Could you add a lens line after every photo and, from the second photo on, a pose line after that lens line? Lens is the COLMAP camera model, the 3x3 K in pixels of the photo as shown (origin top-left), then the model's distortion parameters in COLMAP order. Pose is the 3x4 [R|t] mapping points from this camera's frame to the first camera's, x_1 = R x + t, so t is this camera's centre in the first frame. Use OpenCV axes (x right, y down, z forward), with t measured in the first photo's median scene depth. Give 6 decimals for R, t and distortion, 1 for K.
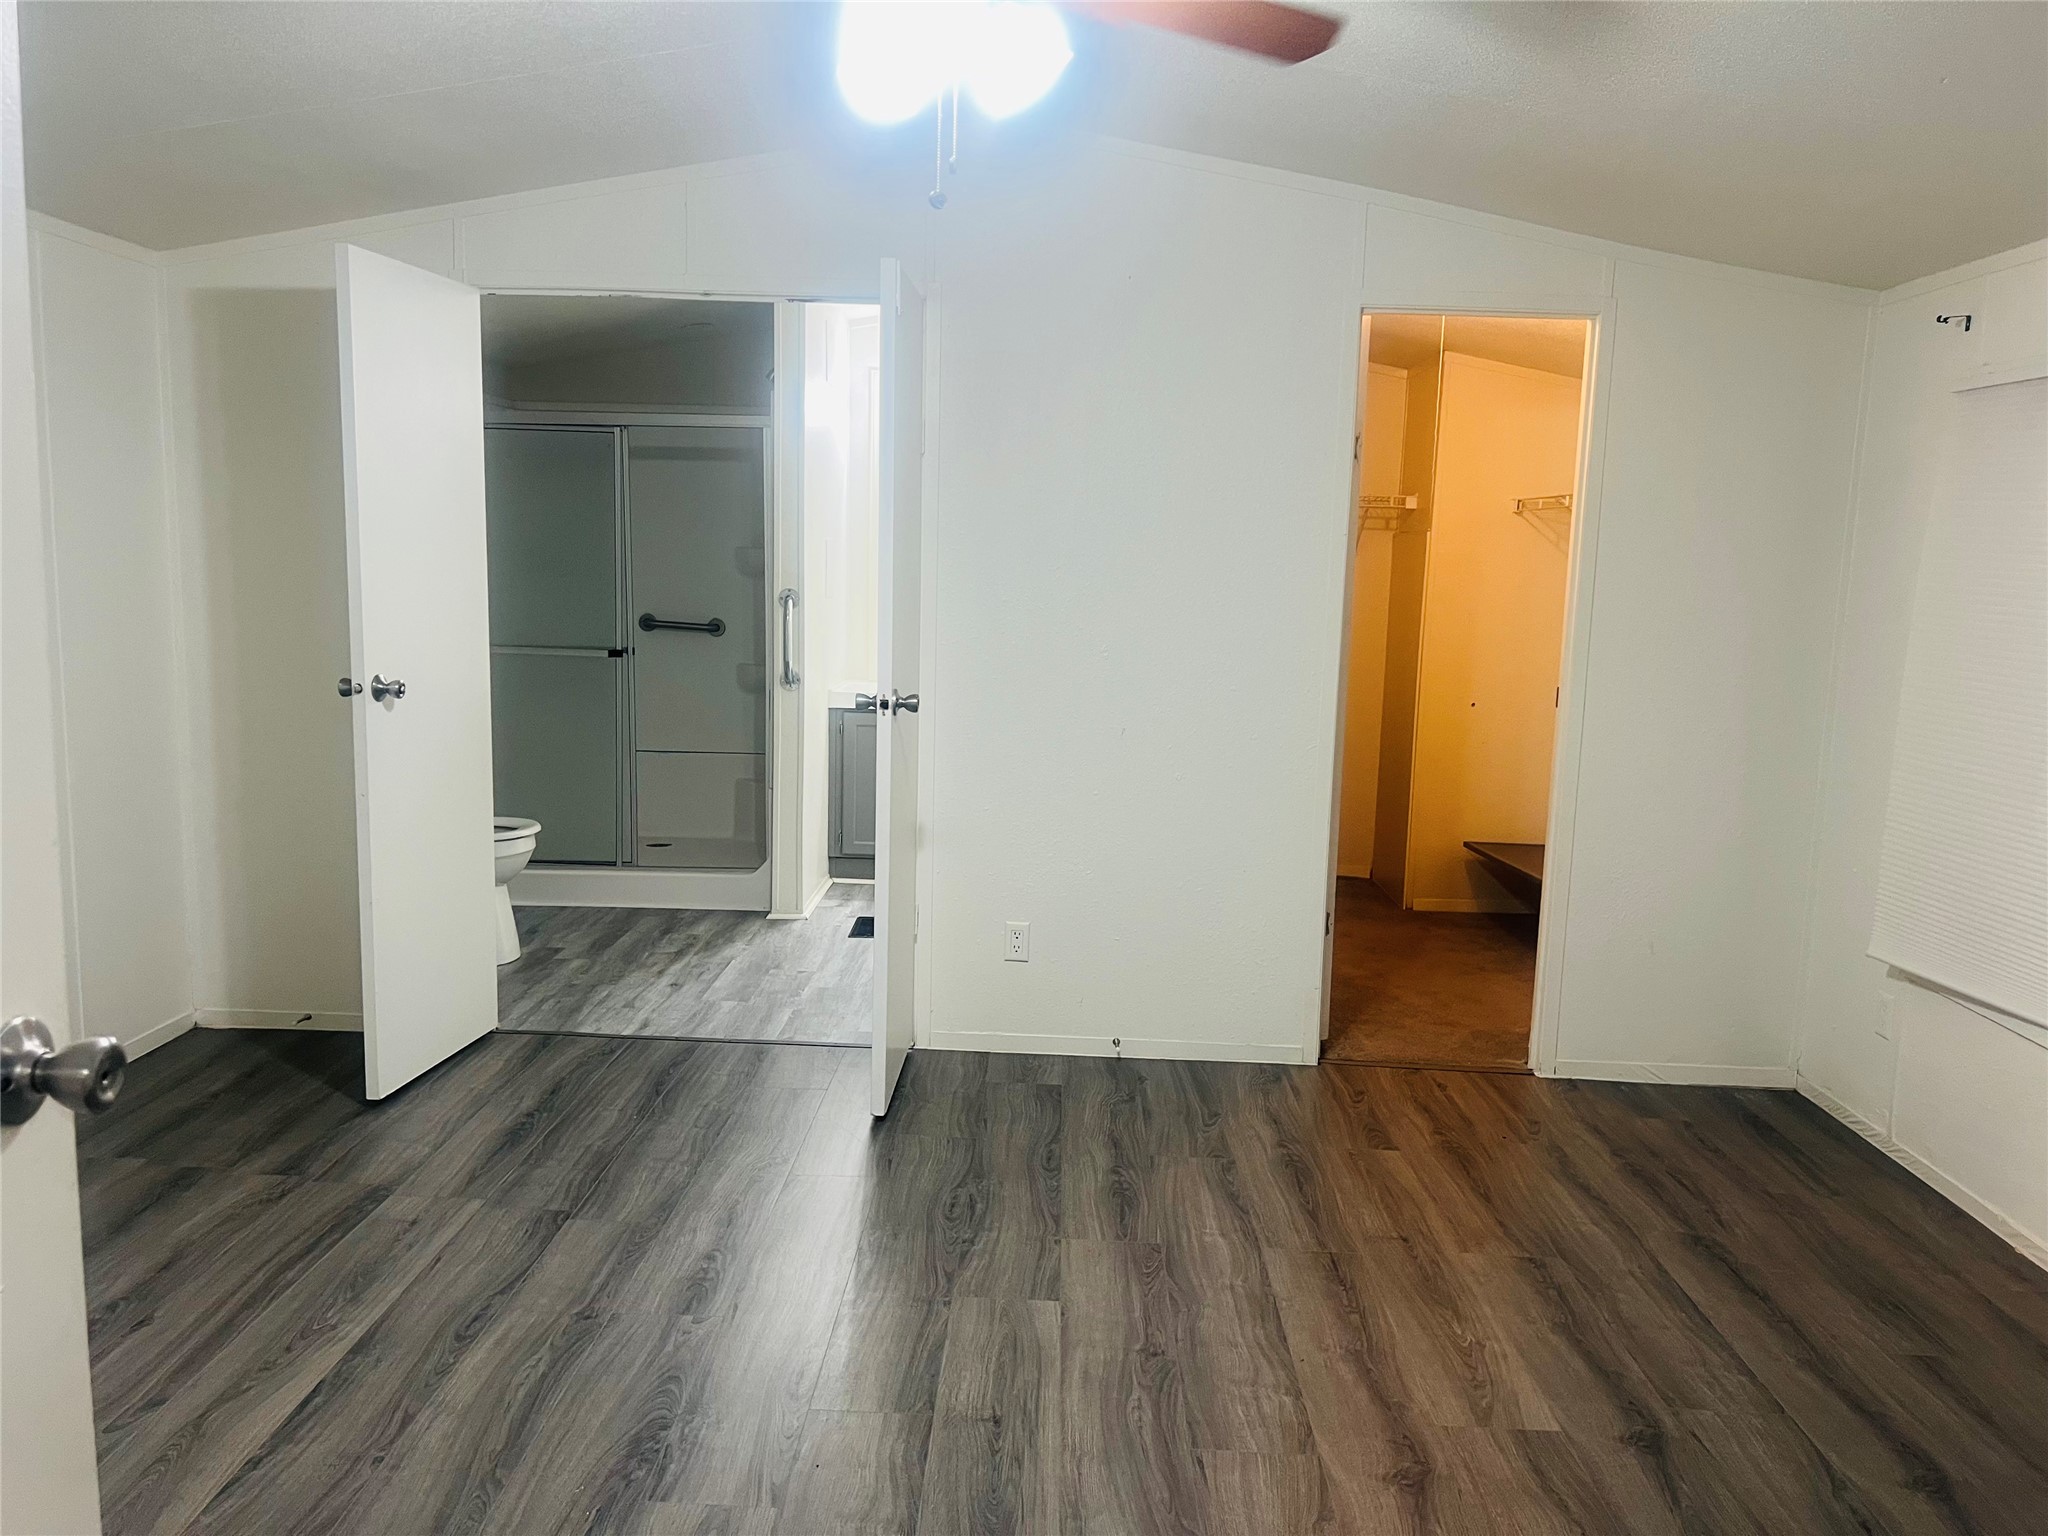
lens RADIAL K [[1538.4, 0, 1054.1], [0, 1538.4, 760.2], [0, 0, 1]] dist [0.059616, -0.067626]
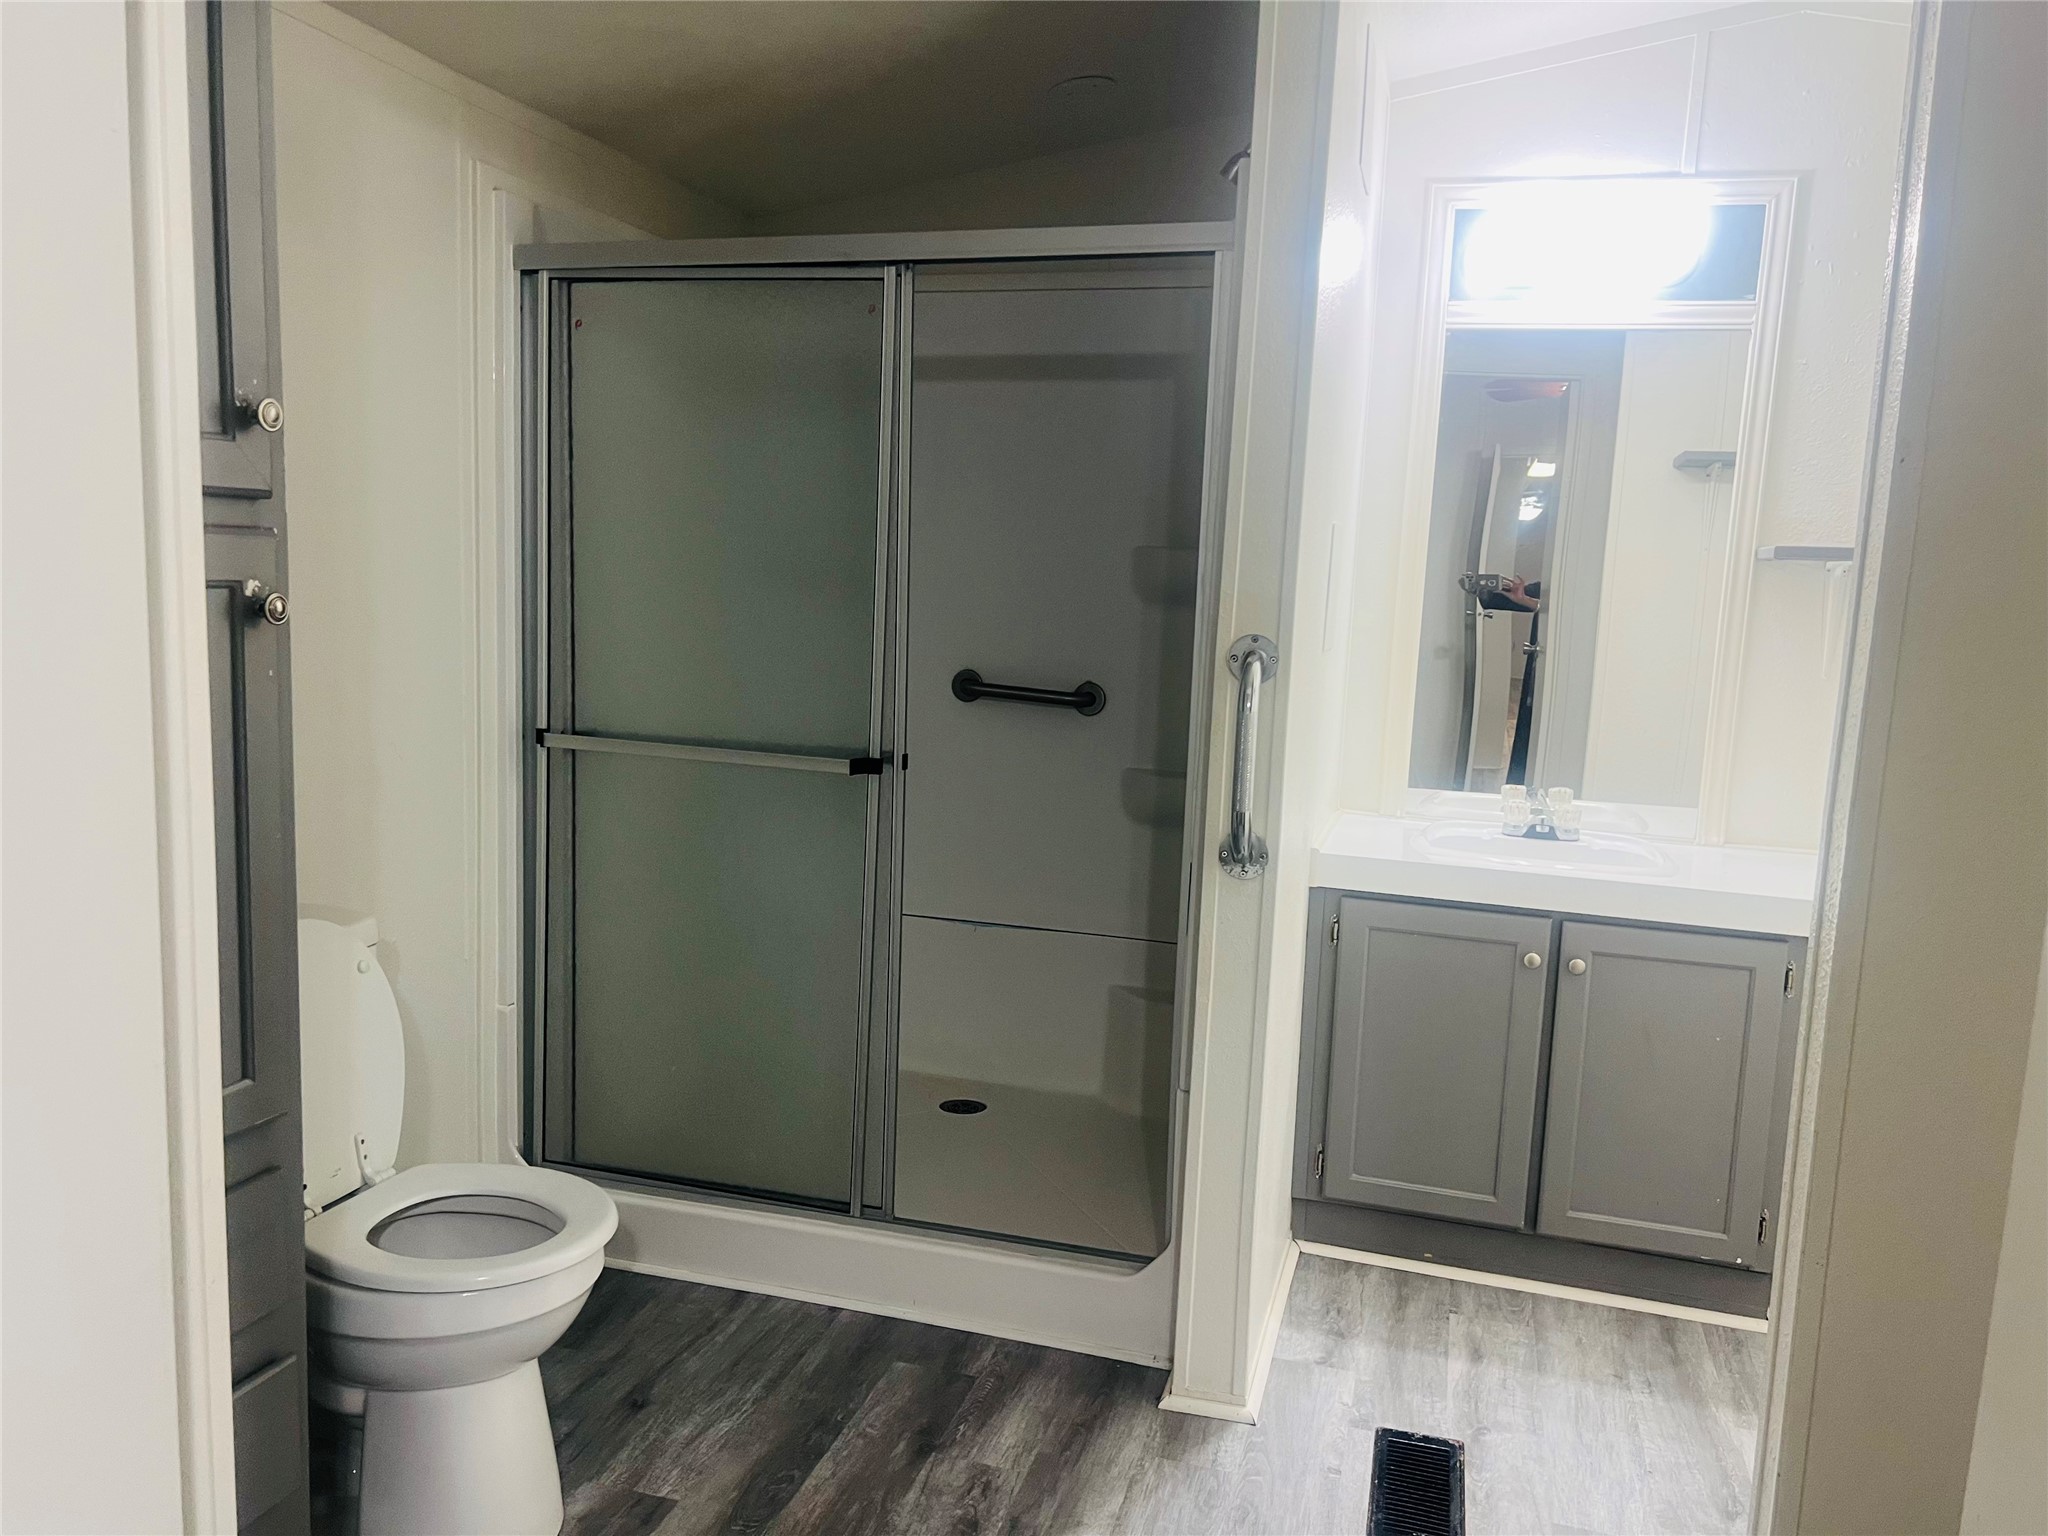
lens RADIAL K [[1538.4, 0, 1023.3], [0, 1538.4, 767.8], [0, 0, 1]] dist [0.059616, -0.067626]
pose [[0.962424, 0.048020, -0.267271, -0.116215], [-0.051718, 0.998638, -0.006809, -0.067751], [0.266580, 0.020376, 0.963597, 0.571428]]
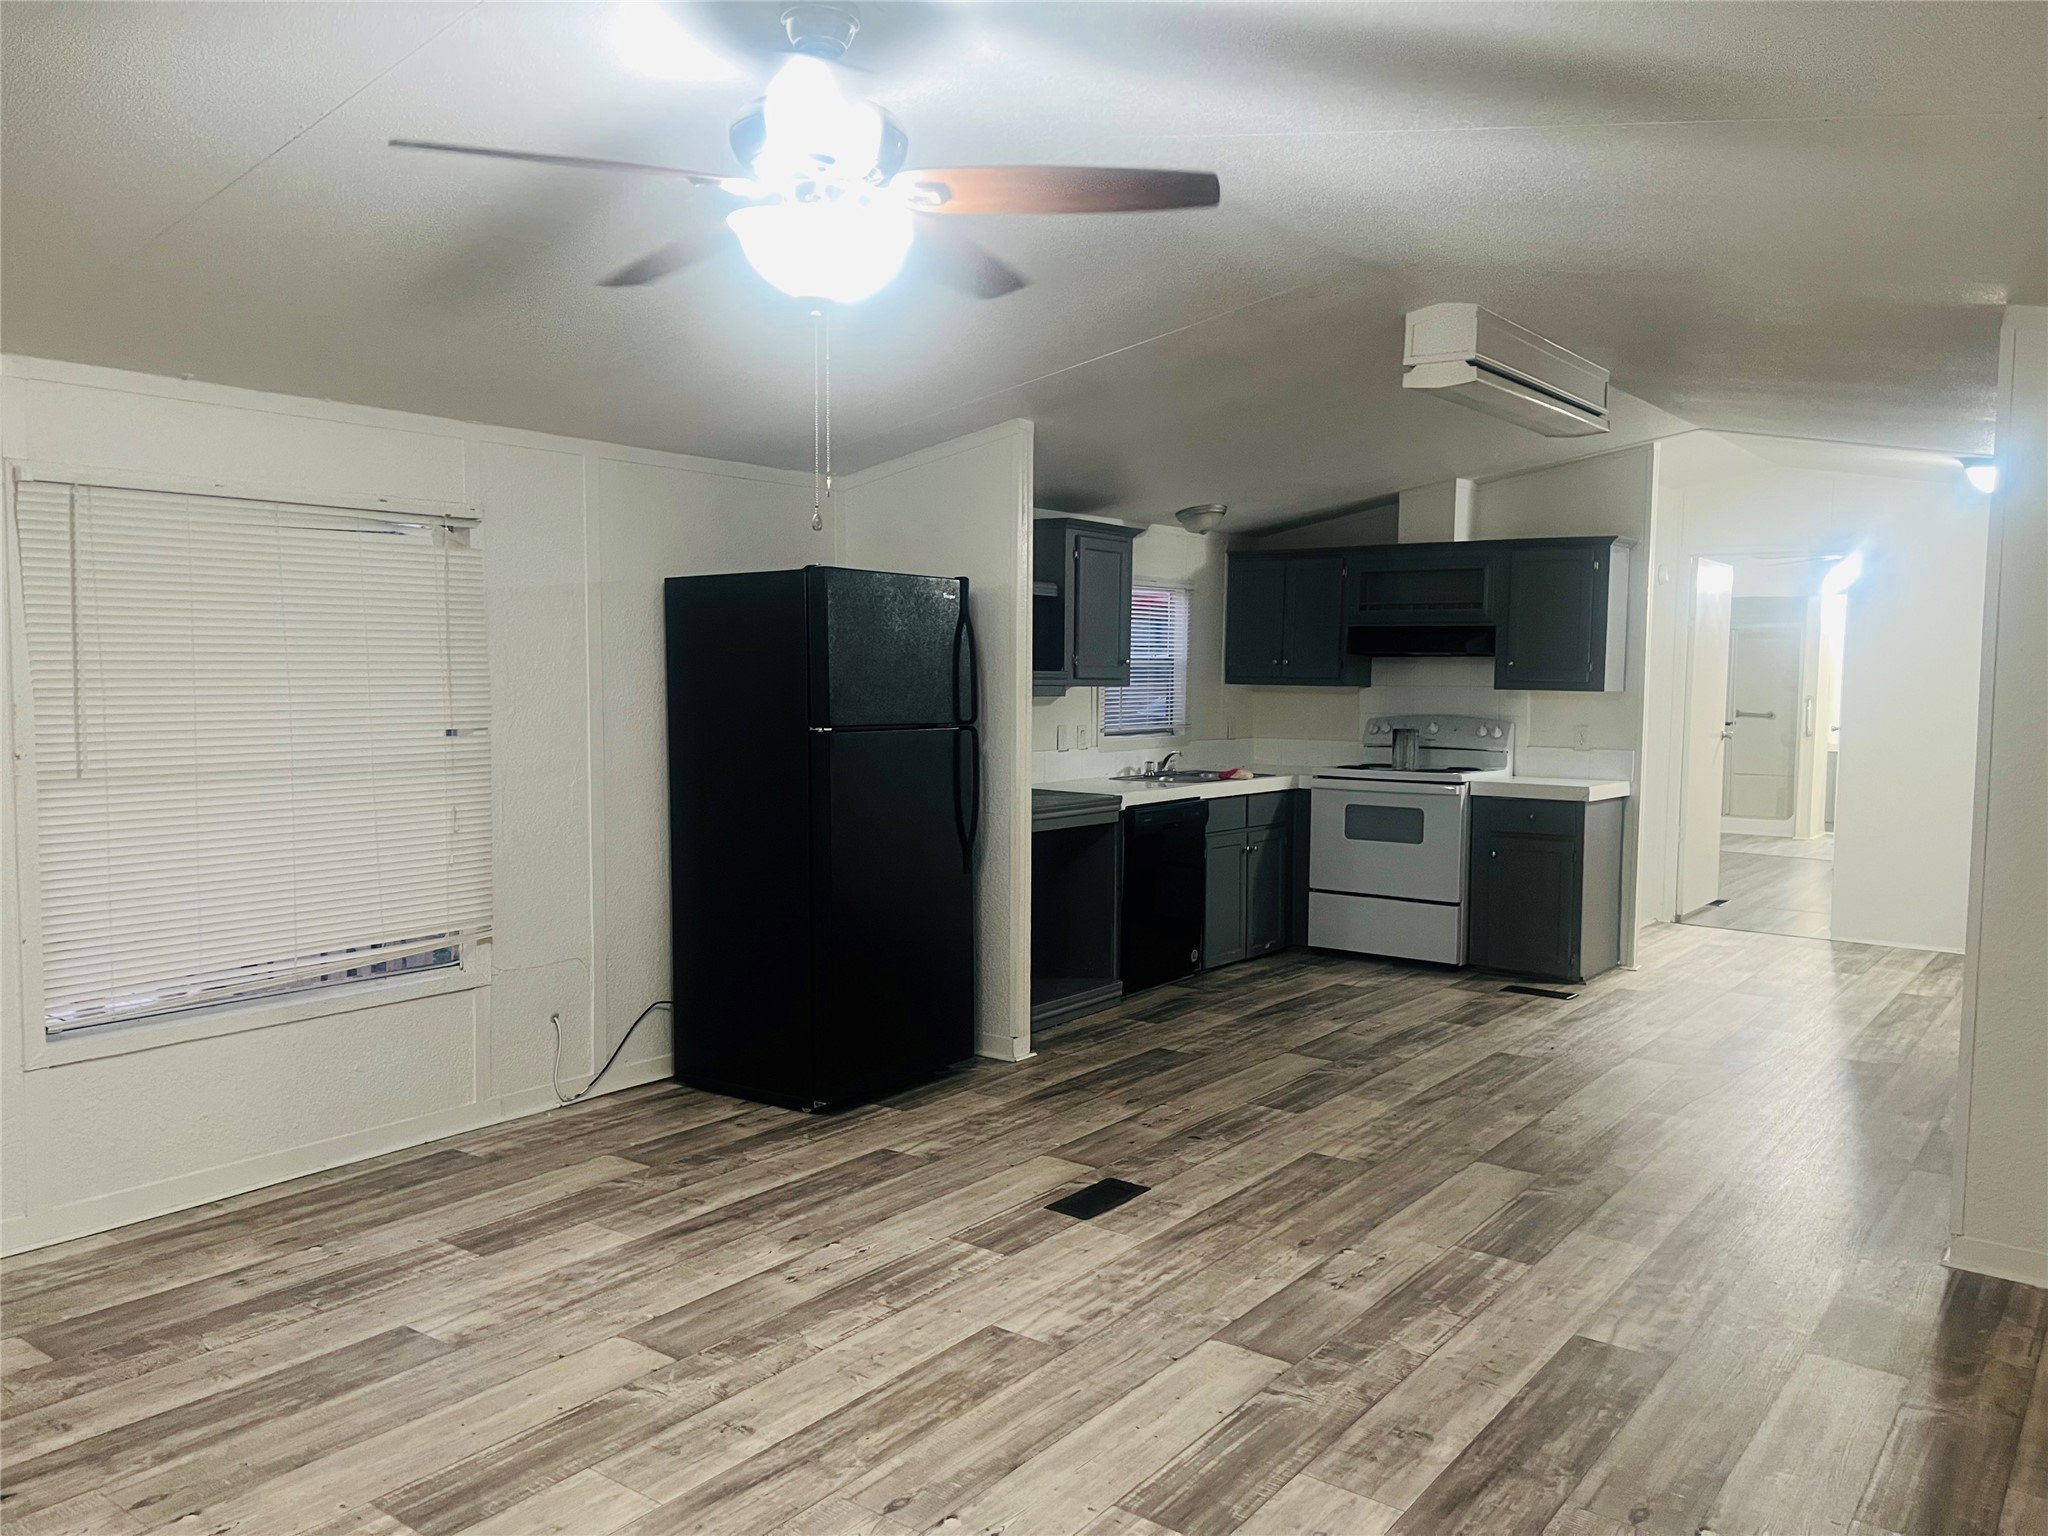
lens RADIAL K [[1538.4, 0, 1013.8], [0, 1538.4, 763.1], [0, 0, 1]] dist [0.059616, -0.067626]
pose [[0.797423, 0.021588, -0.603034, 0.281659], [-0.069897, 0.995937, -0.056774, 0.202963], [0.599359, 0.087423, 0.795692, -1.545885]]
